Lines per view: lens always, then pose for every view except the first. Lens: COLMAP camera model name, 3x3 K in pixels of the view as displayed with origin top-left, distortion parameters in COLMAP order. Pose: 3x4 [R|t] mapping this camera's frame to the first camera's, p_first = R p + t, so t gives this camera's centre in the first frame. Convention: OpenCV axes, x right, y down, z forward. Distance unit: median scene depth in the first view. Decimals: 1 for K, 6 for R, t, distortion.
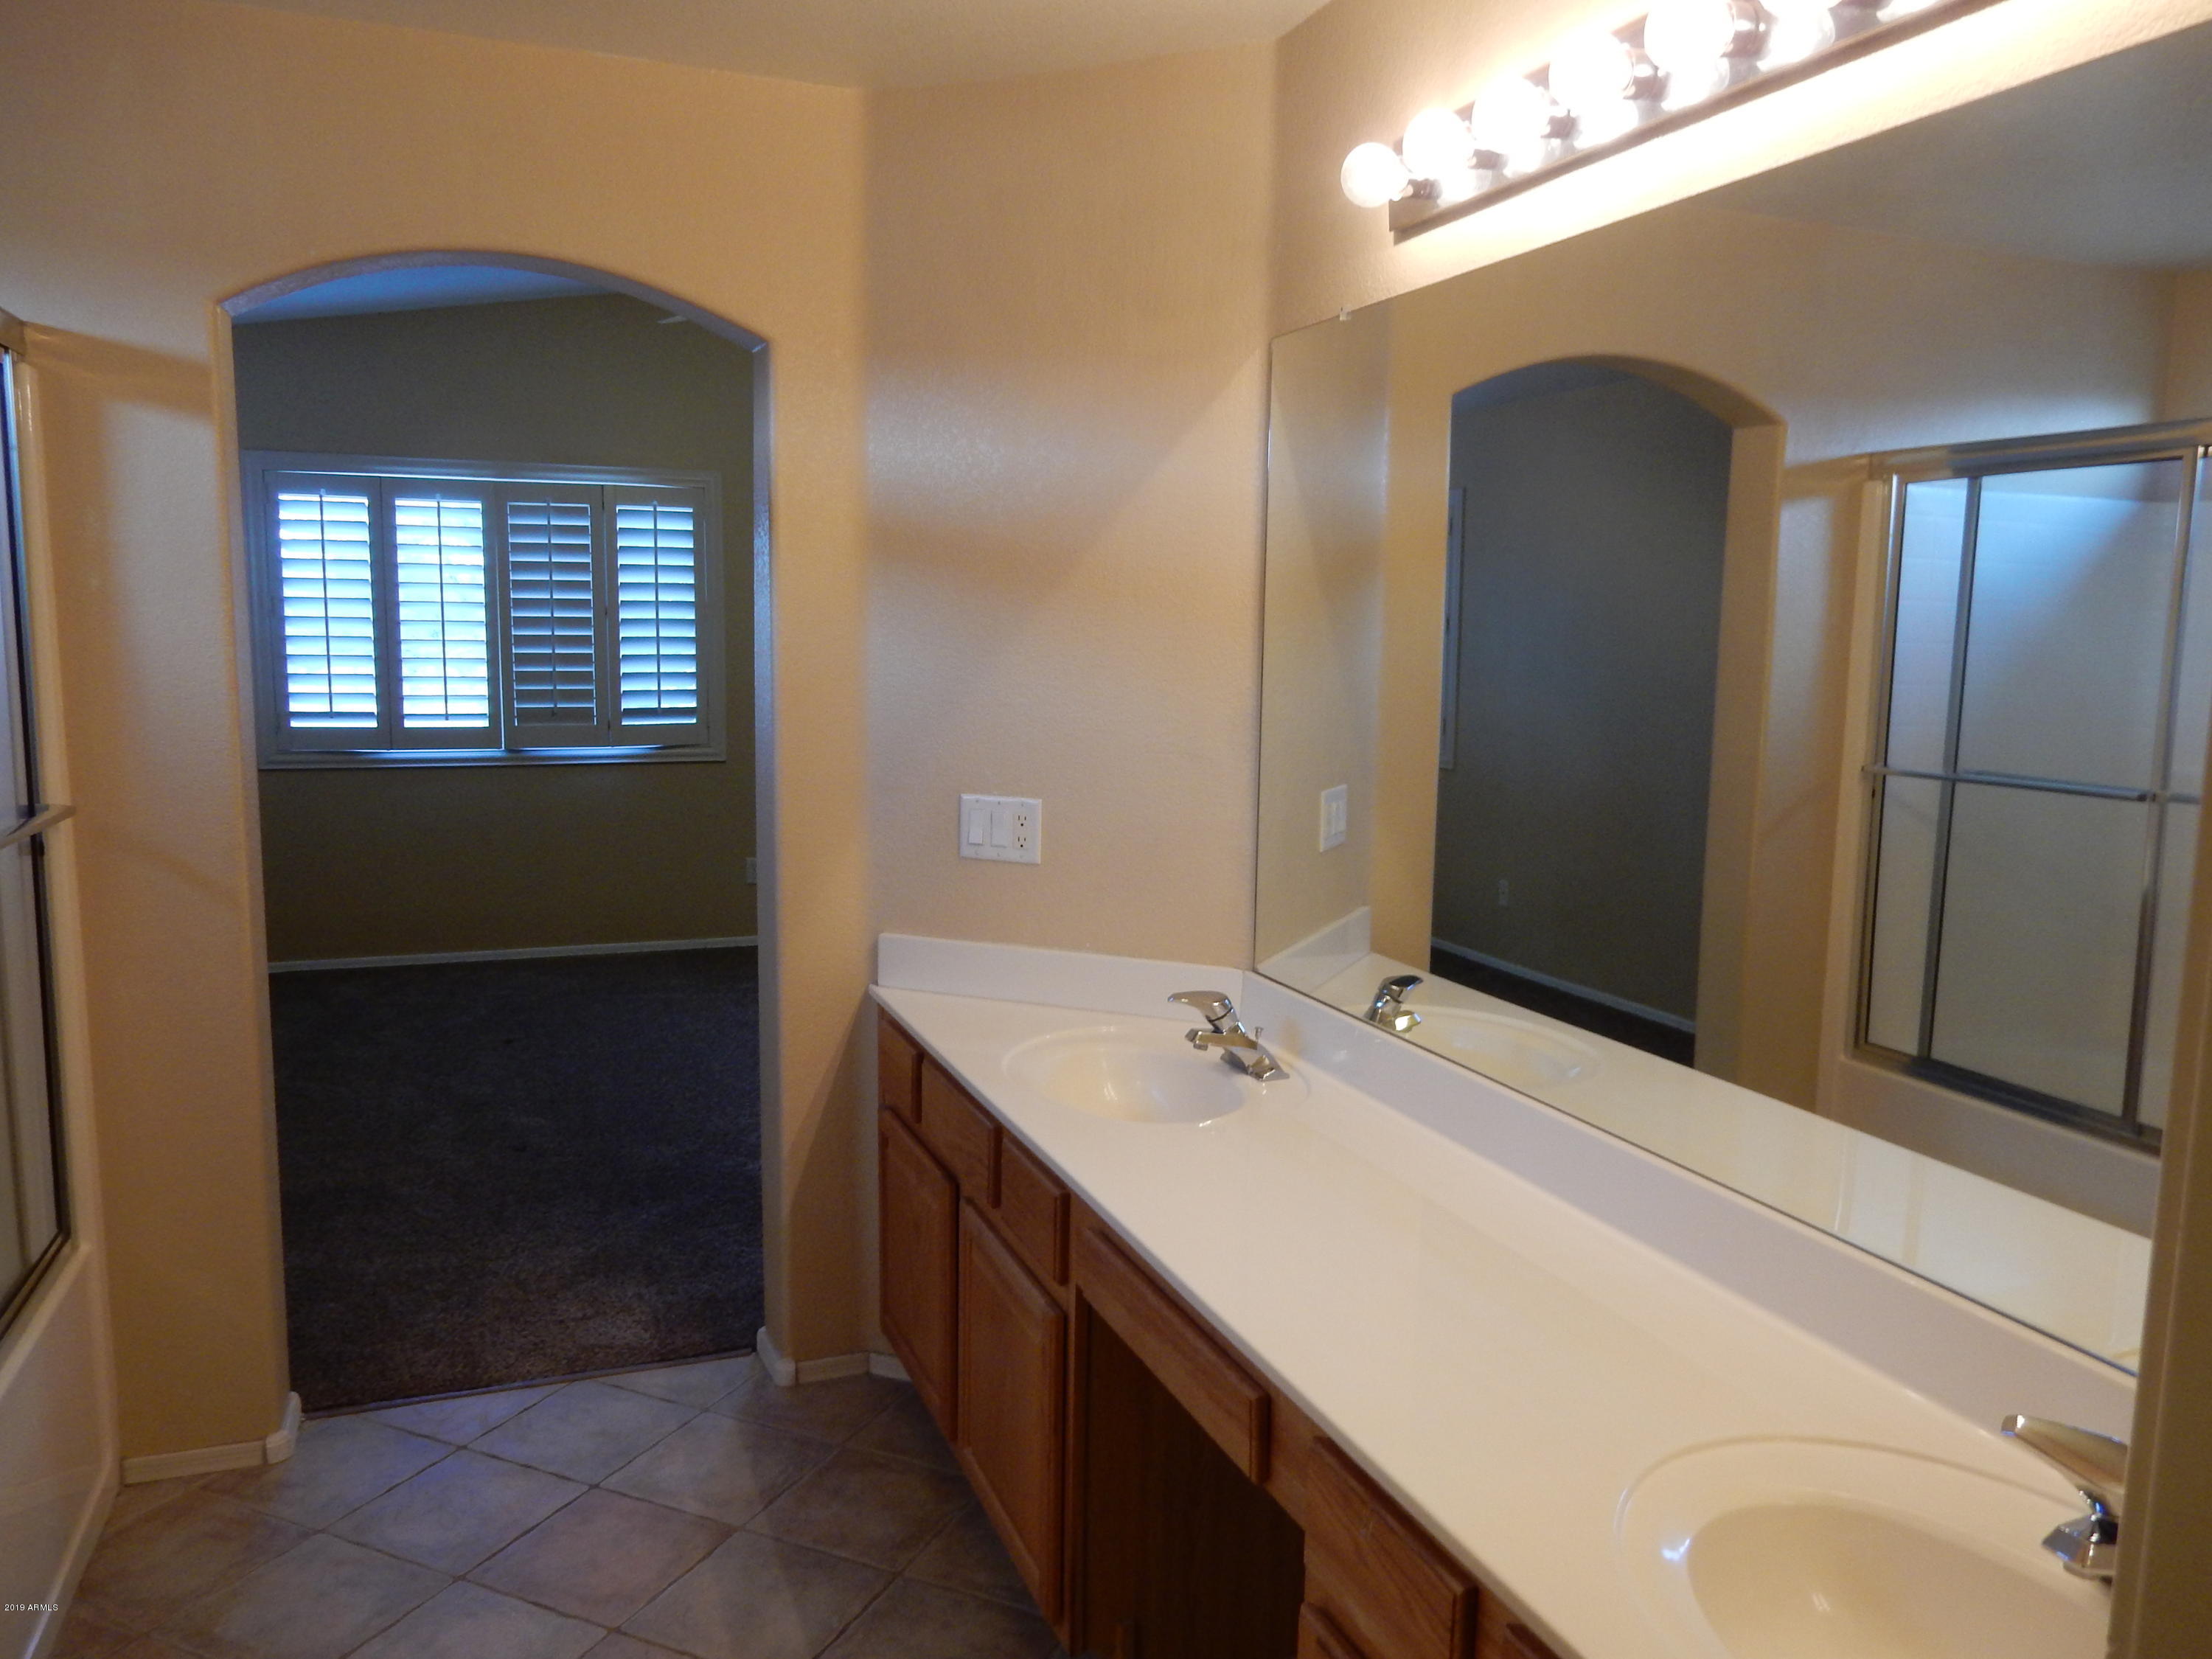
lens RADIAL K [[1621.7, 0, 1108.0], [0, 1621.7, 847.3], [0, 0, 1]] dist [-0.003948, 0.001067]
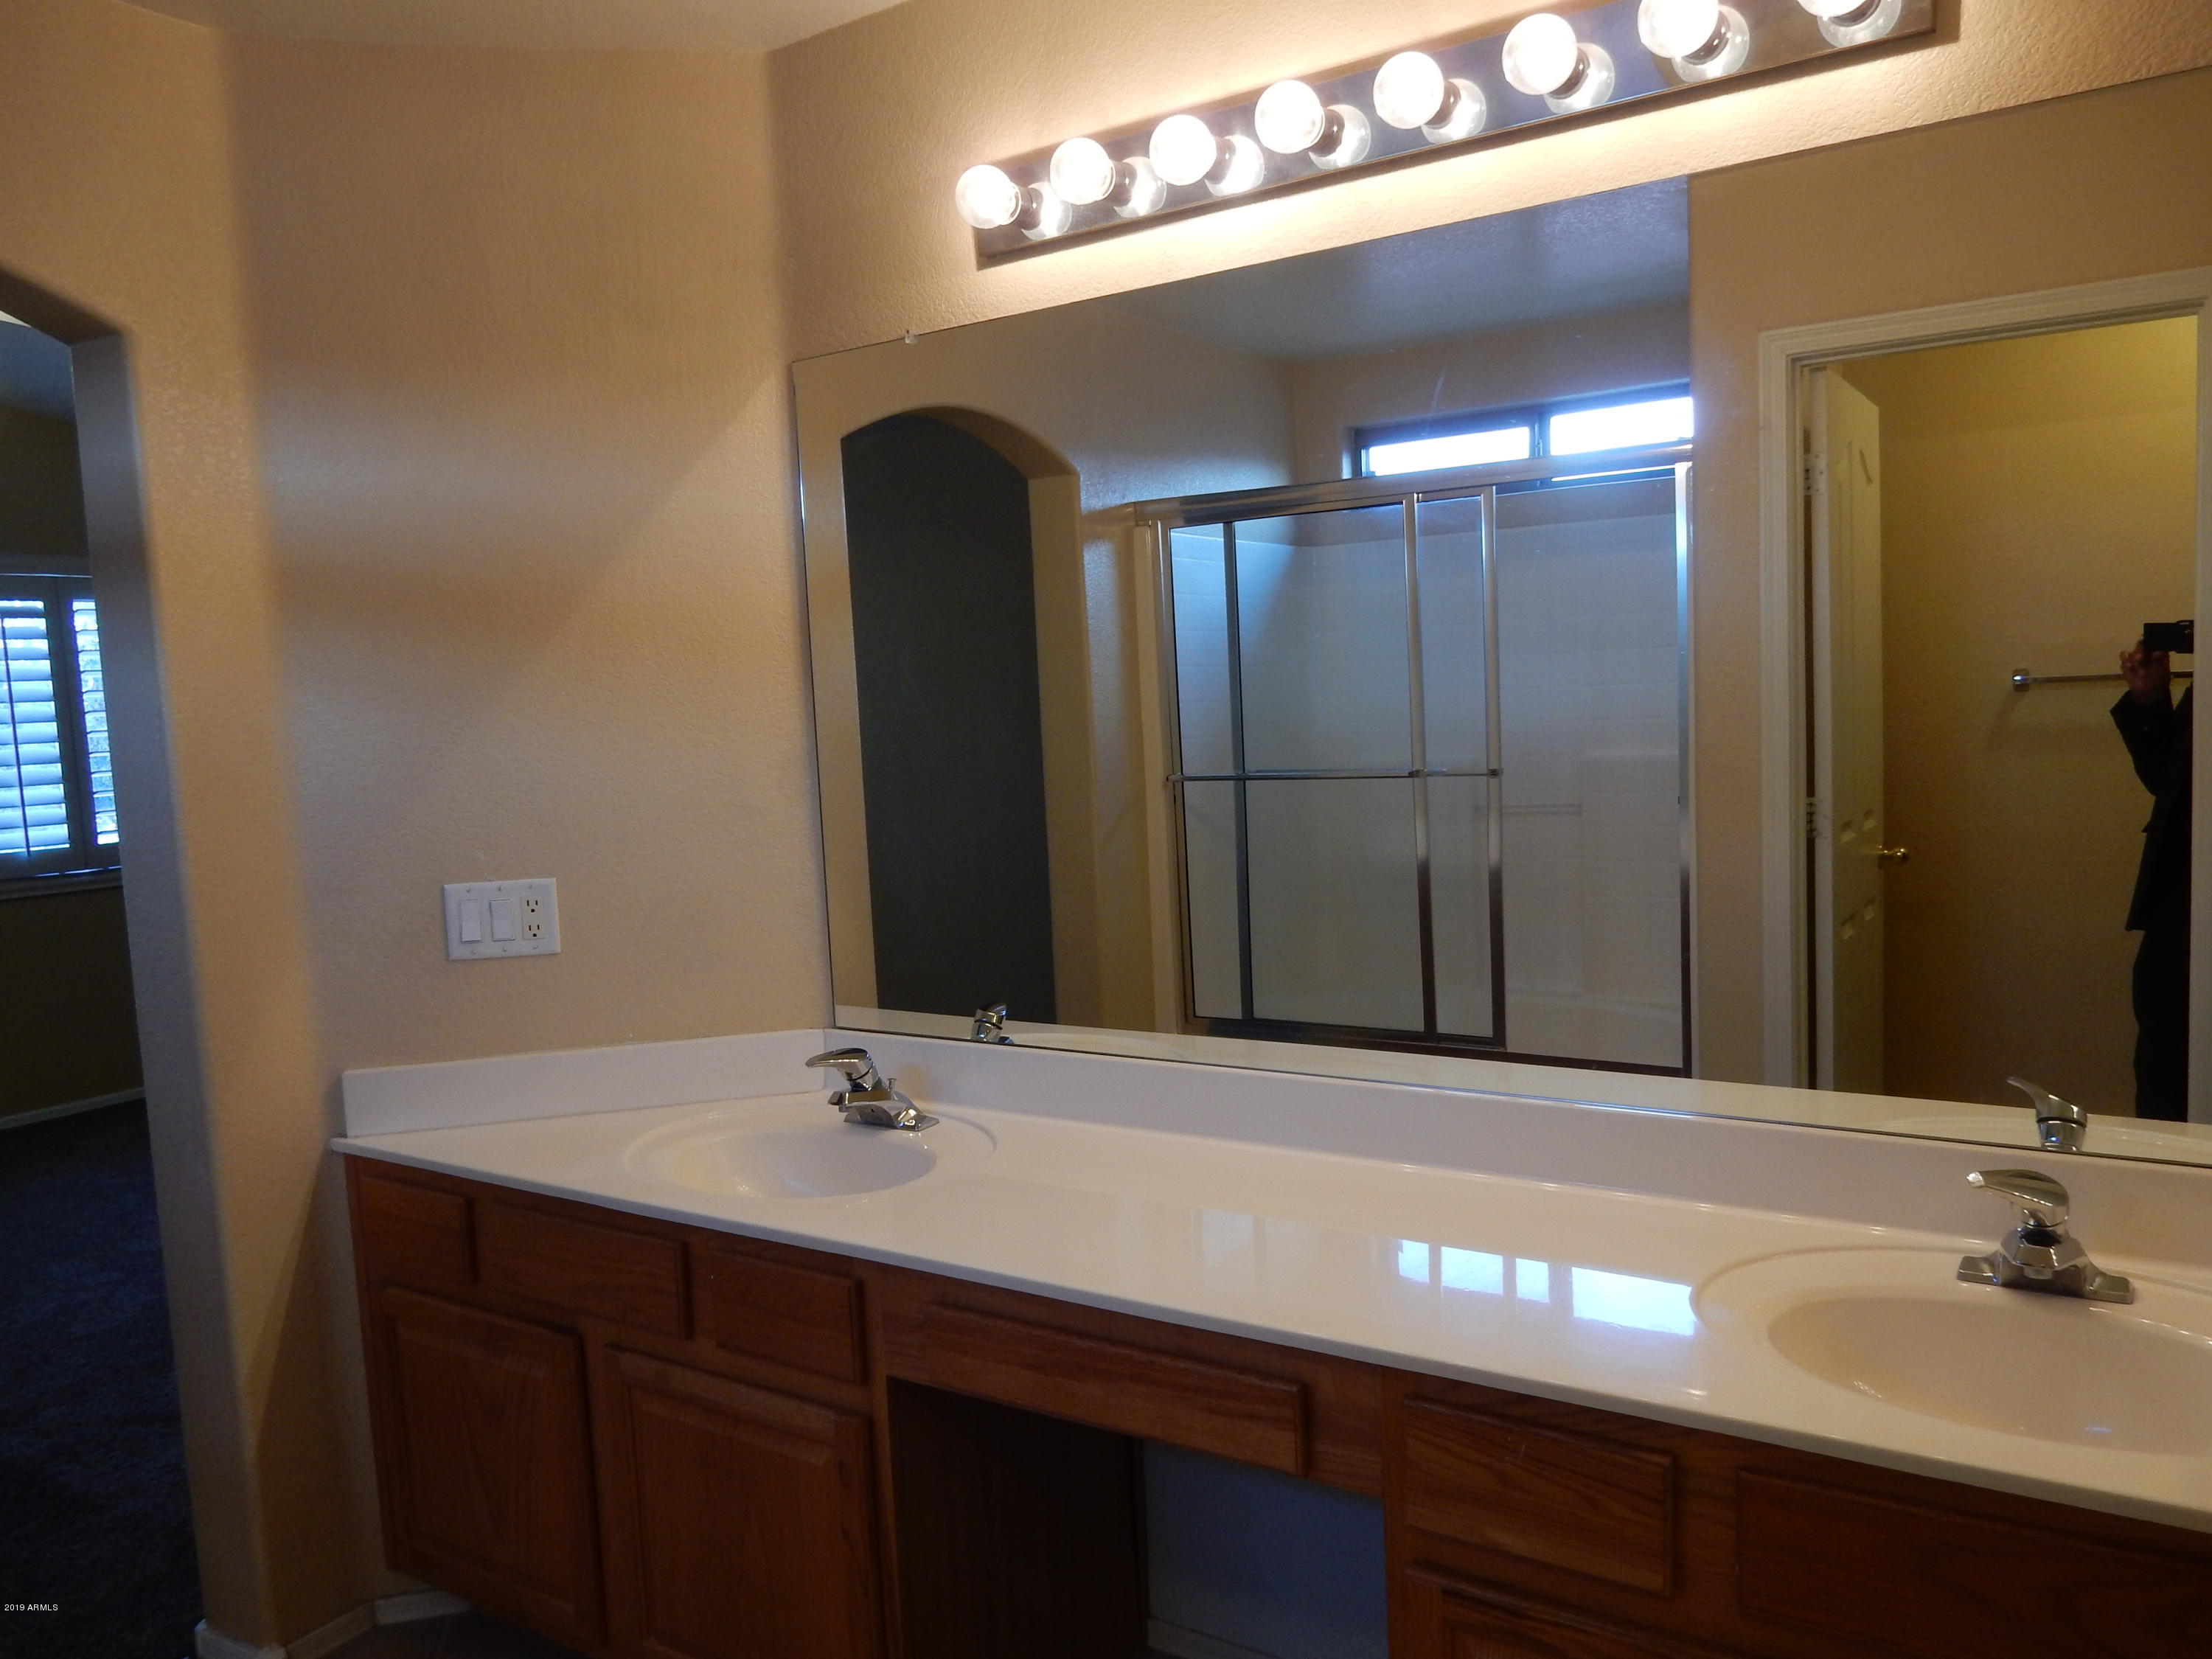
lens RADIAL K [[1621.7, 0, 1108.0], [0, 1621.7, 847.3], [0, 0, 1]] dist [-0.003948, 0.001067]
pose [[0.812990, -0.112202, 0.571365, -0.277990], [0.140773, 0.990024, -0.005888, 0.000927], [-0.565005, 0.085220, 0.820675, 0.116878]]
